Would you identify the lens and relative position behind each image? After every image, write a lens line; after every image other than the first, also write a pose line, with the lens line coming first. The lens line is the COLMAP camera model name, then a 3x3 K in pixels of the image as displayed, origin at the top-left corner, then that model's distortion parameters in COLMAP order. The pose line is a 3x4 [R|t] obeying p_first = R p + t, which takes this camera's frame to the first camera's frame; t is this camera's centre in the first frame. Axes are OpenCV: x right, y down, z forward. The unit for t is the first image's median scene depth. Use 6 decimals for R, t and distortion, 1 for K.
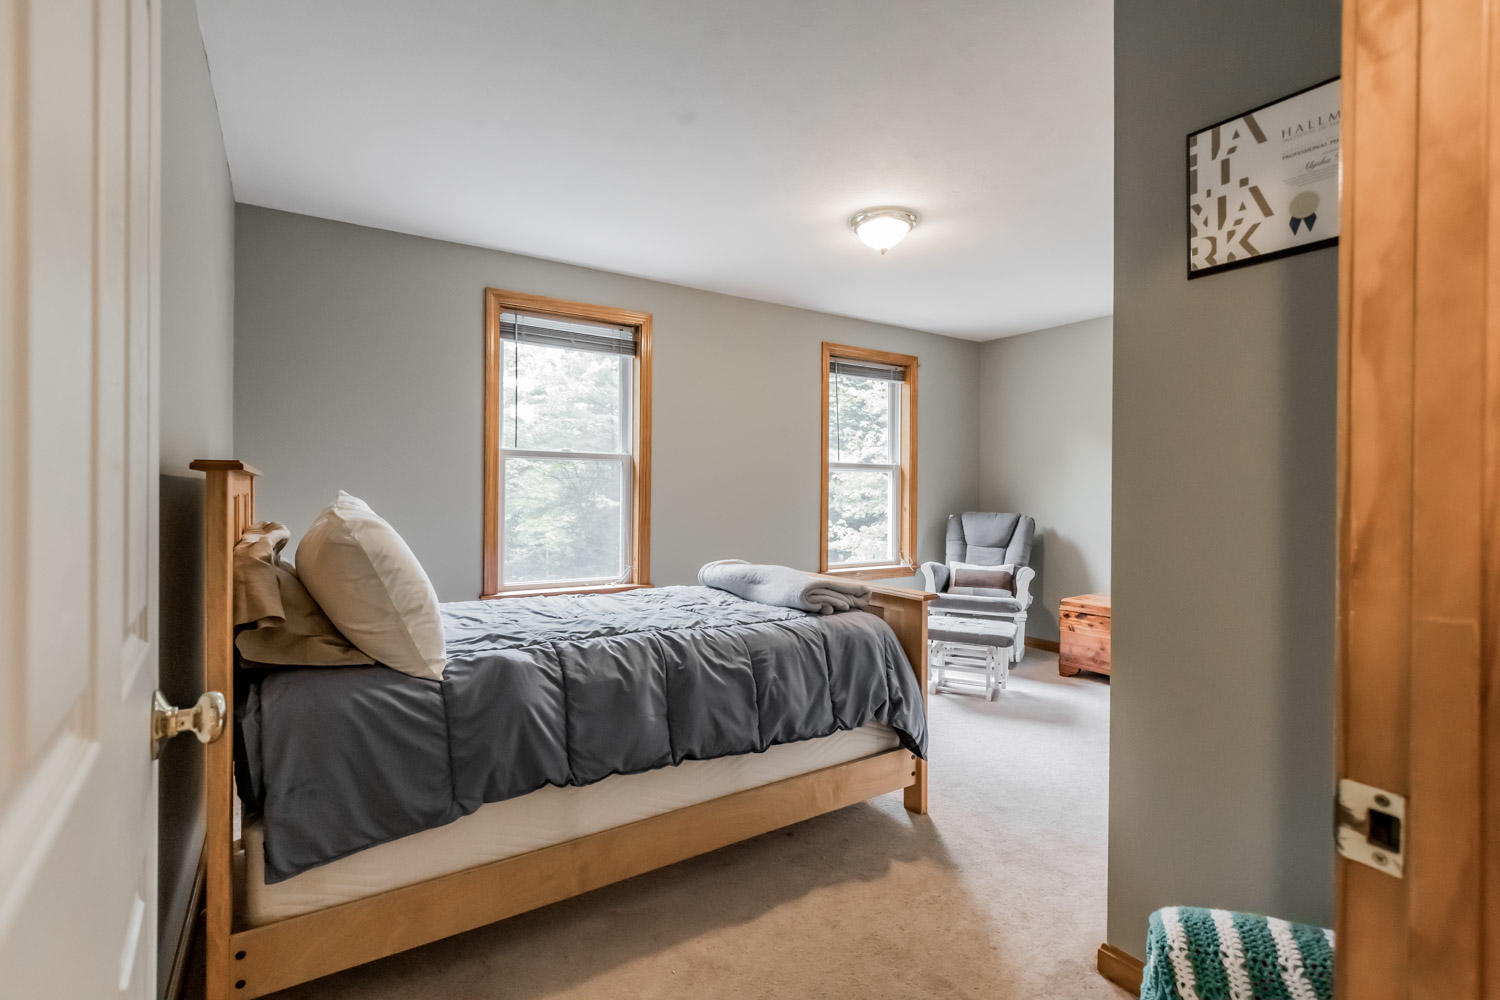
lens RADIAL K [[693.7, 0, 741.3], [0, 693.7, 498.3], [0, 0, 1]] dist [-0.002021, -0.000747]
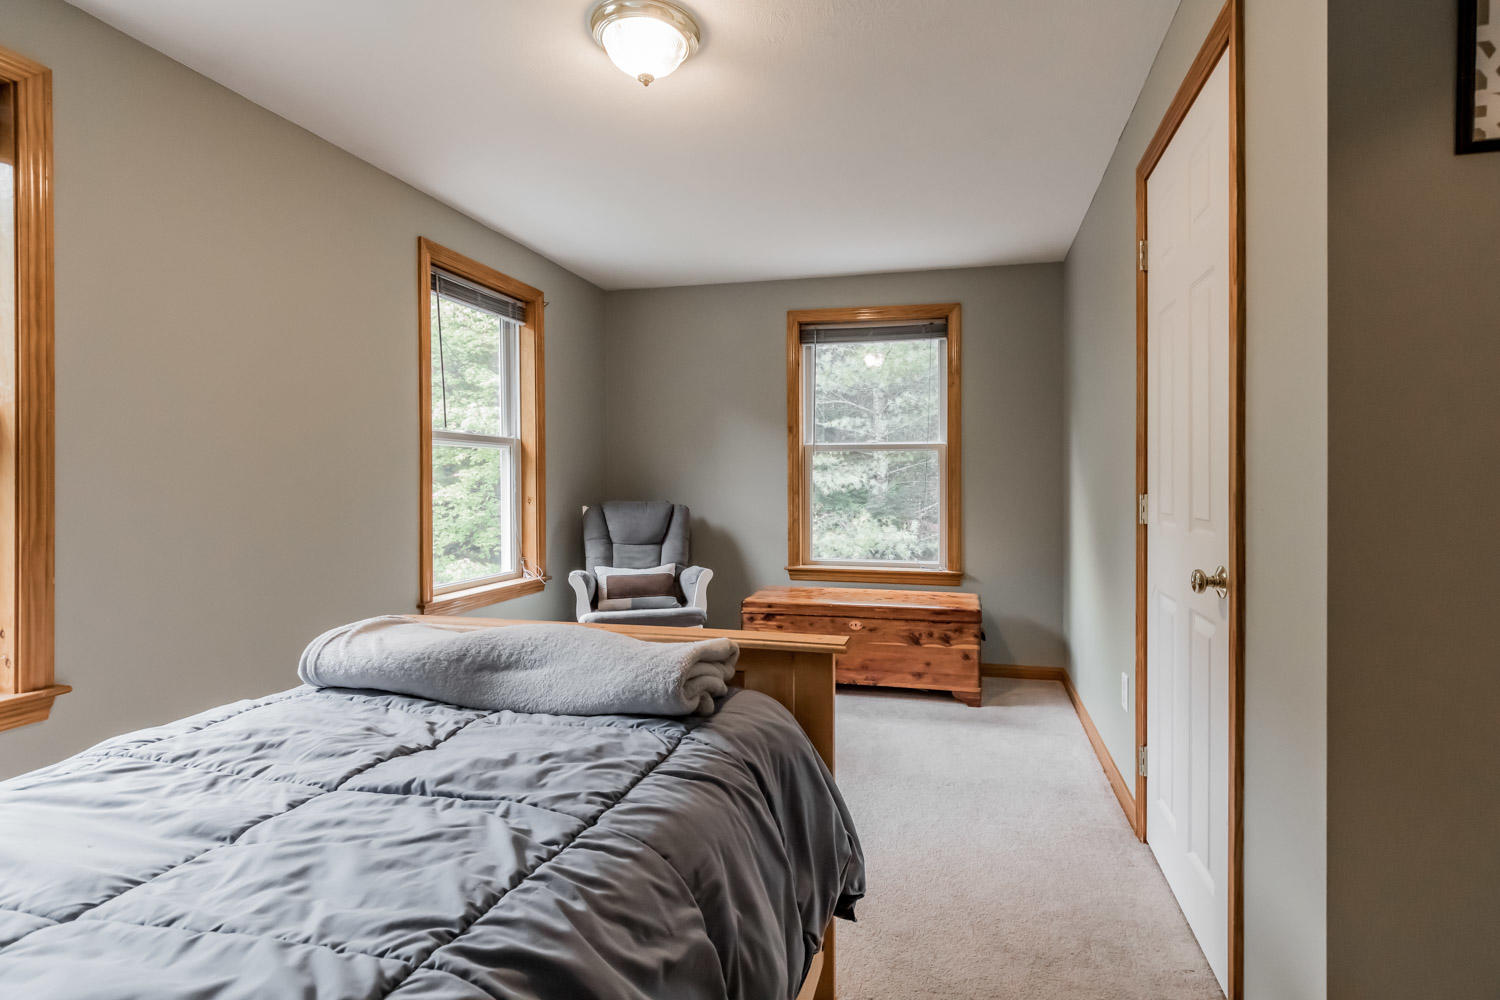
lens RADIAL K [[693.7, 0, 755.3], [0, 693.7, 489.4], [0, 0, 1]] dist [-0.002021, -0.000747]
pose [[0.710081, -0.014808, 0.703965, -0.112164], [0.011275, 0.999890, 0.009660, 0.000216], [-0.704030, 0.001077, 0.710169, 0.342051]]
